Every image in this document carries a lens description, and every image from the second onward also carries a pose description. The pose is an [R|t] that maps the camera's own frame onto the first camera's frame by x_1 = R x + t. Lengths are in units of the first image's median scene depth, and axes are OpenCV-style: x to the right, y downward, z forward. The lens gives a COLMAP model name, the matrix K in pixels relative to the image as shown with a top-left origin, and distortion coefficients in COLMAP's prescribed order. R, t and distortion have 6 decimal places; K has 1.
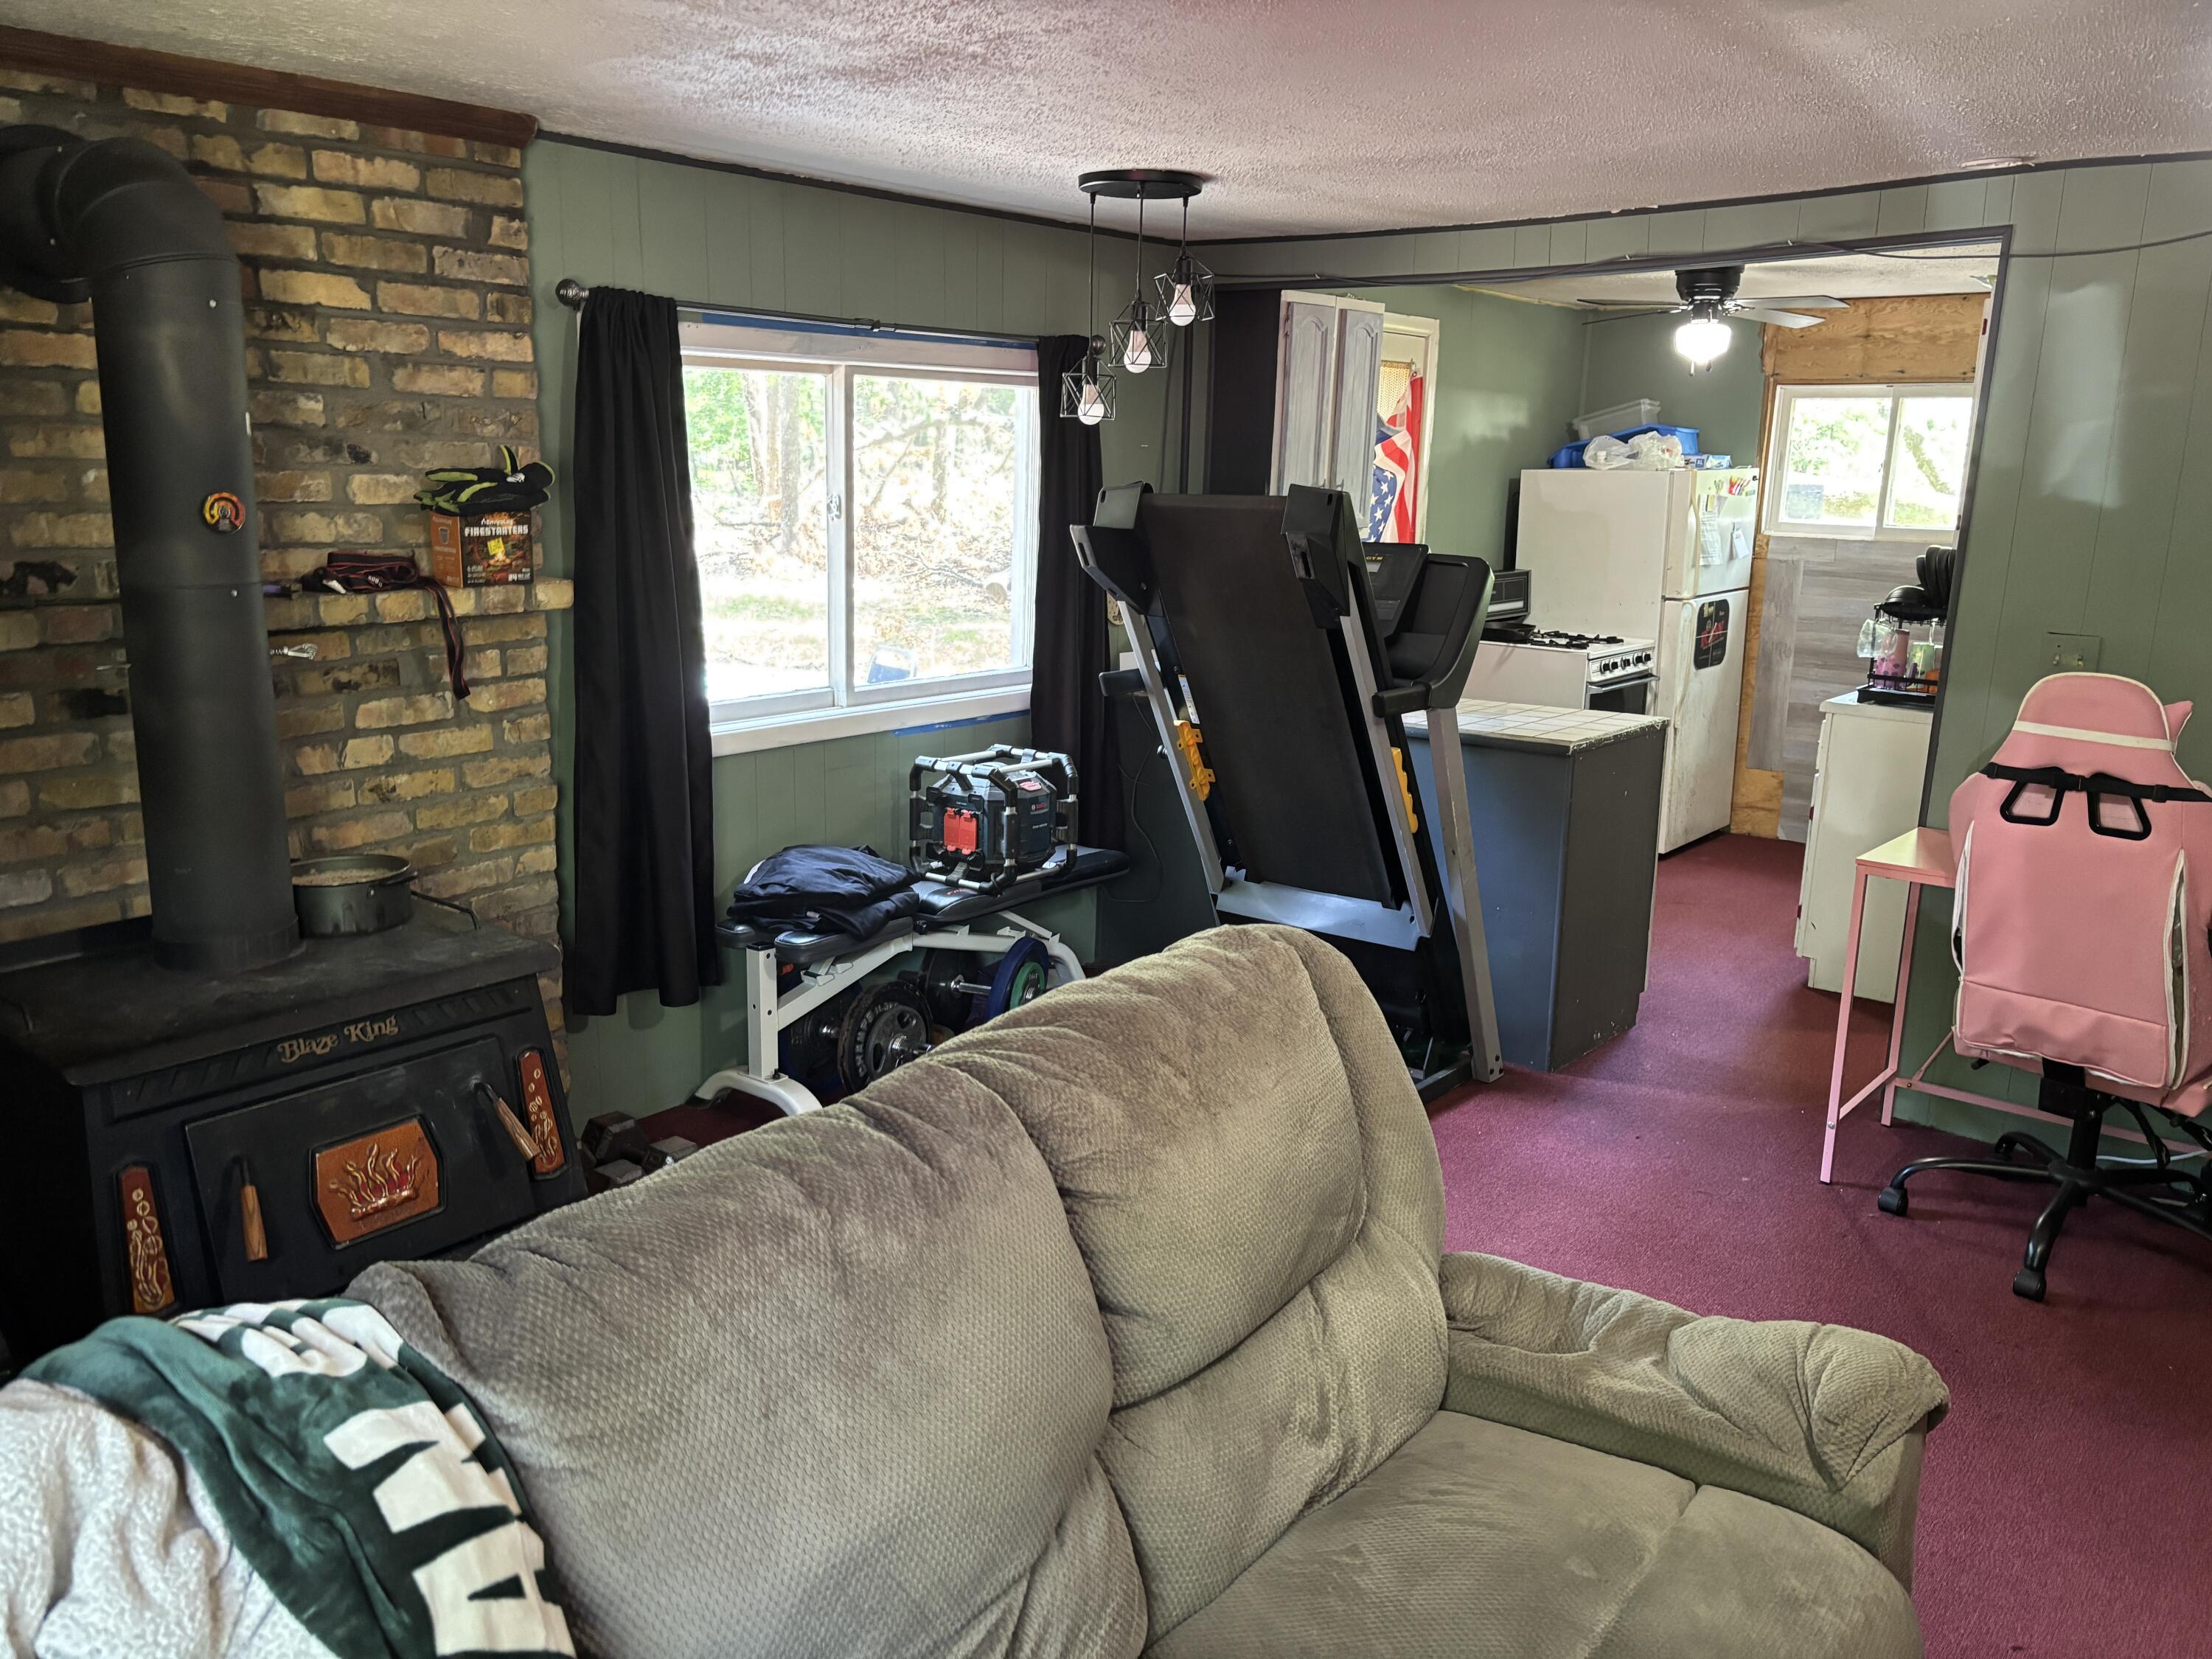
lens RADIAL K [[1643.0, 0, 1136.8], [0, 1643.0, 823.6], [0, 0, 1]] dist [0.005433, 0.003297]
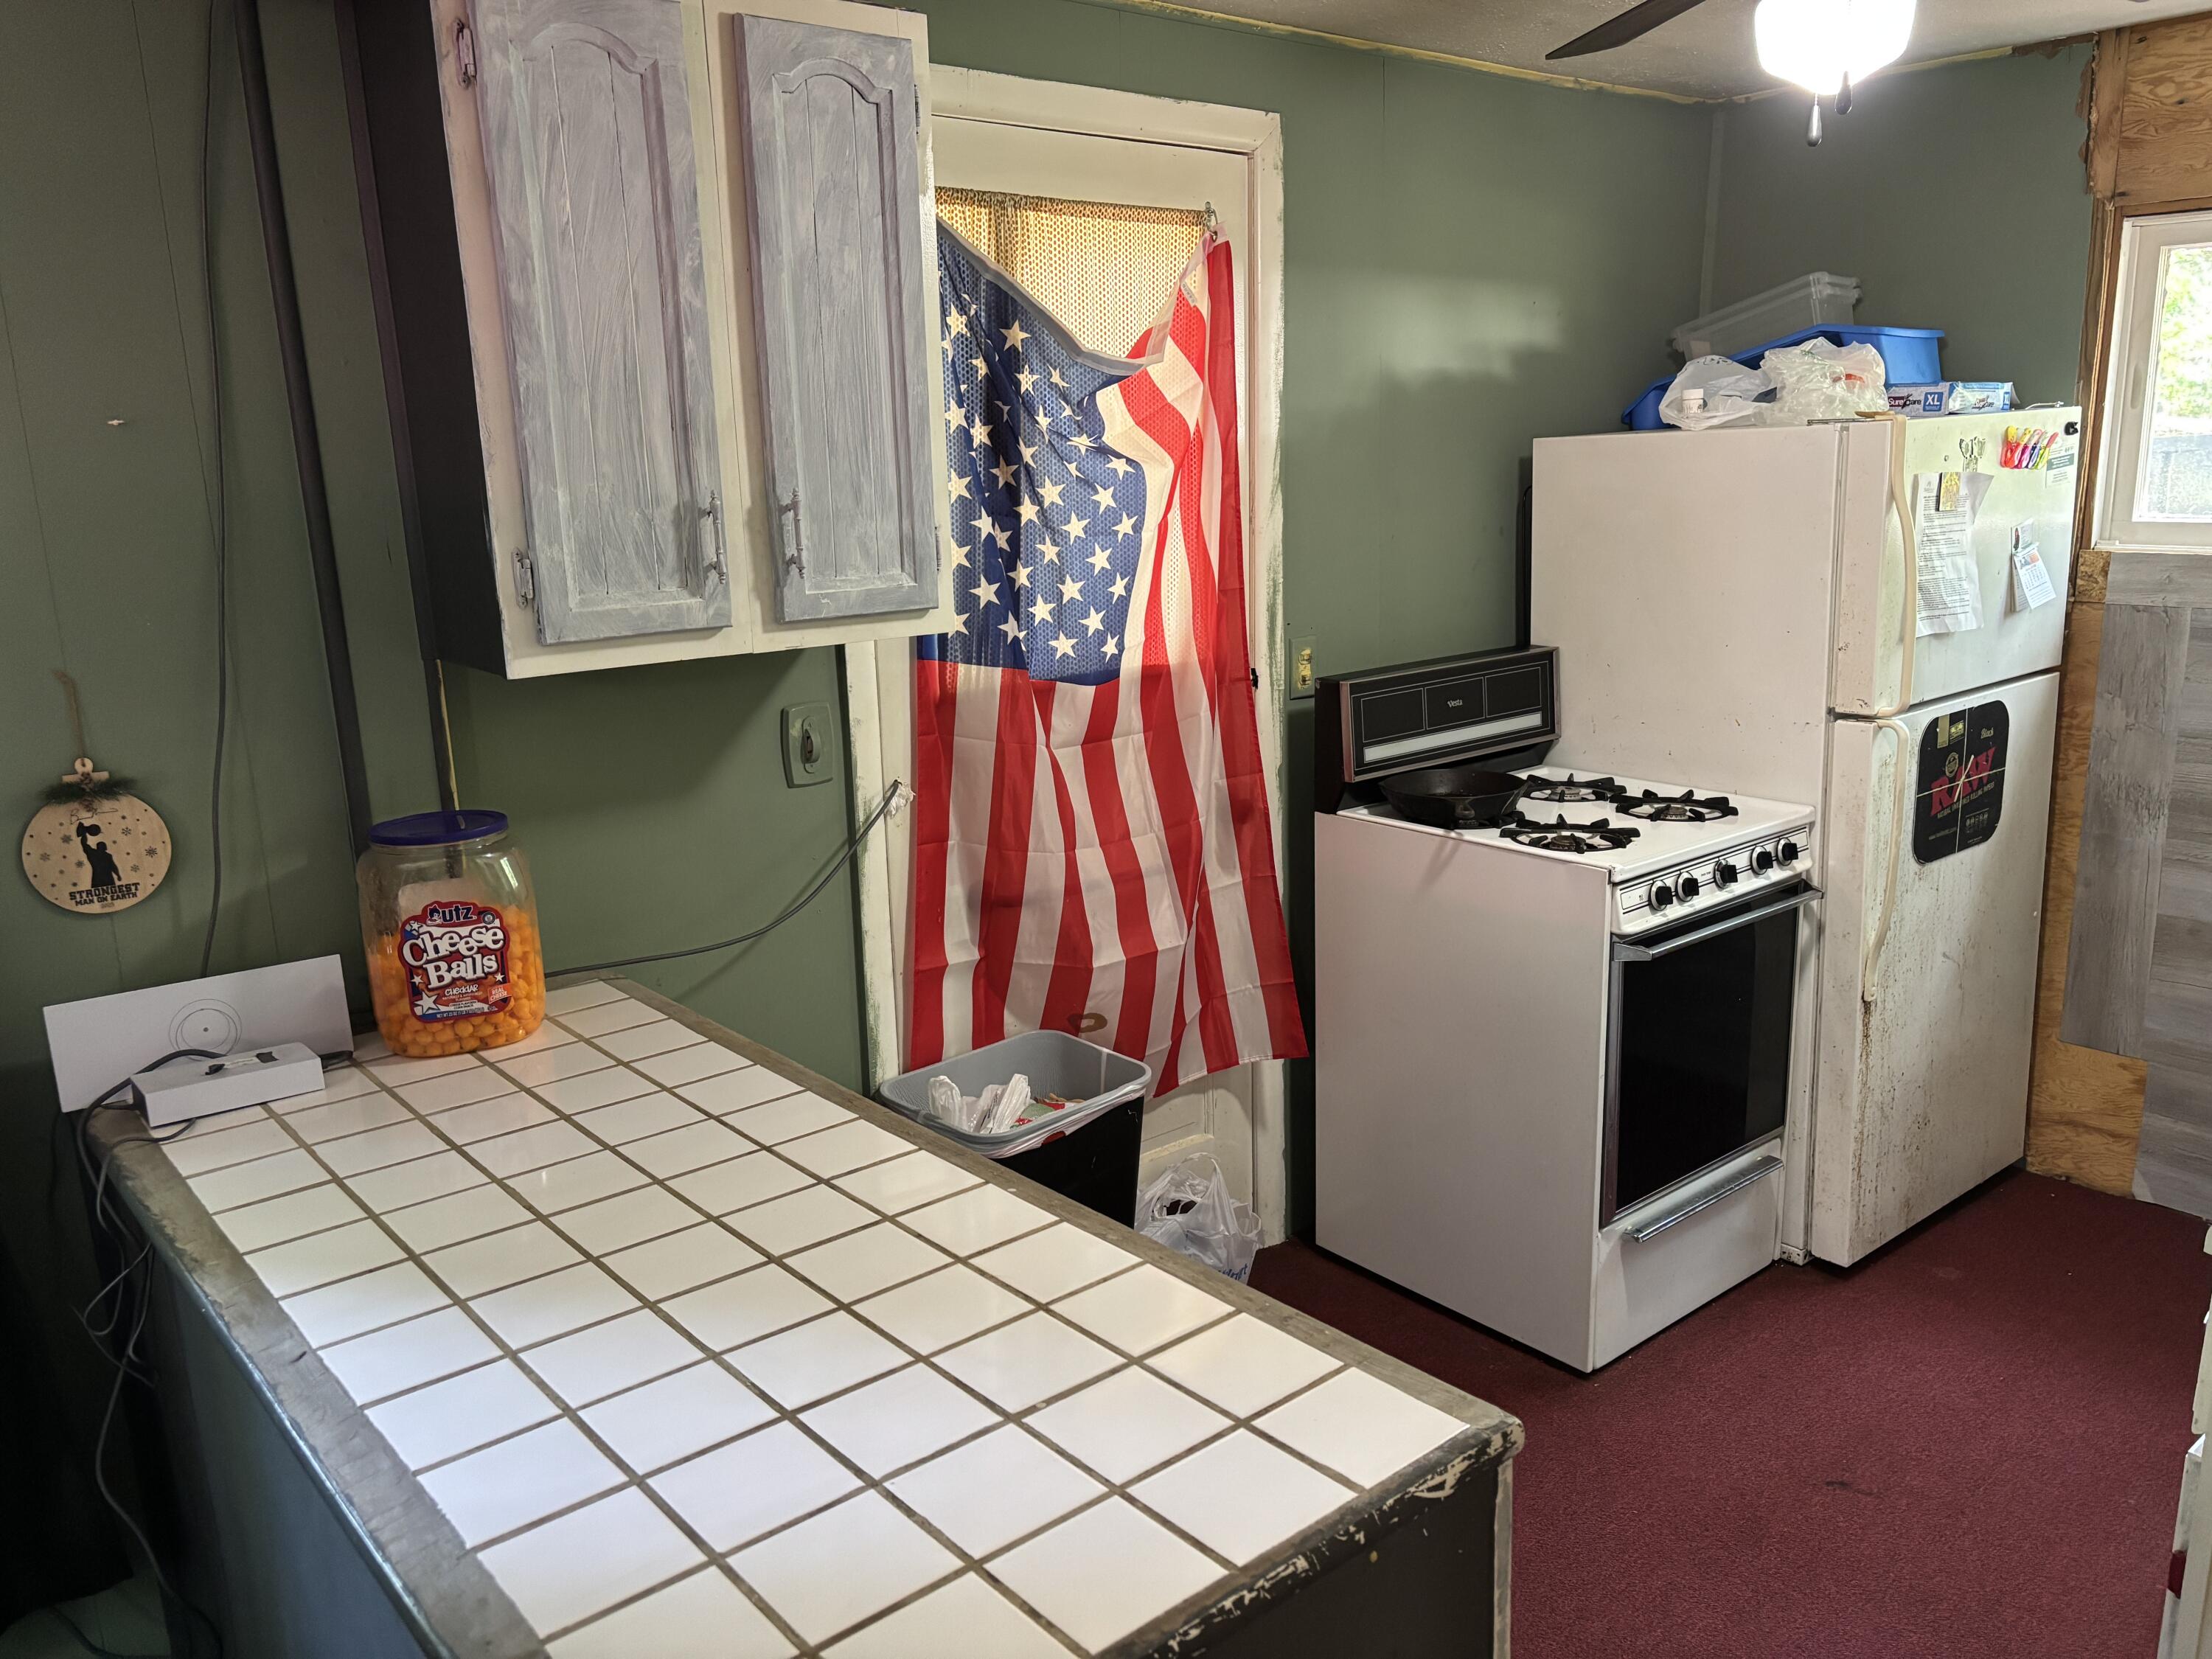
lens RADIAL K [[1675.1, 0, 1105.6], [0, 1675.1, 838.3], [0, 0, 1]] dist [0.035958, -0.045971]
pose [[0.979457, -0.004239, -0.201607, 0.210306], [0.005988, 0.999950, 0.008065, -0.103429], [0.201562, -0.009107, 0.979433, 0.494652]]
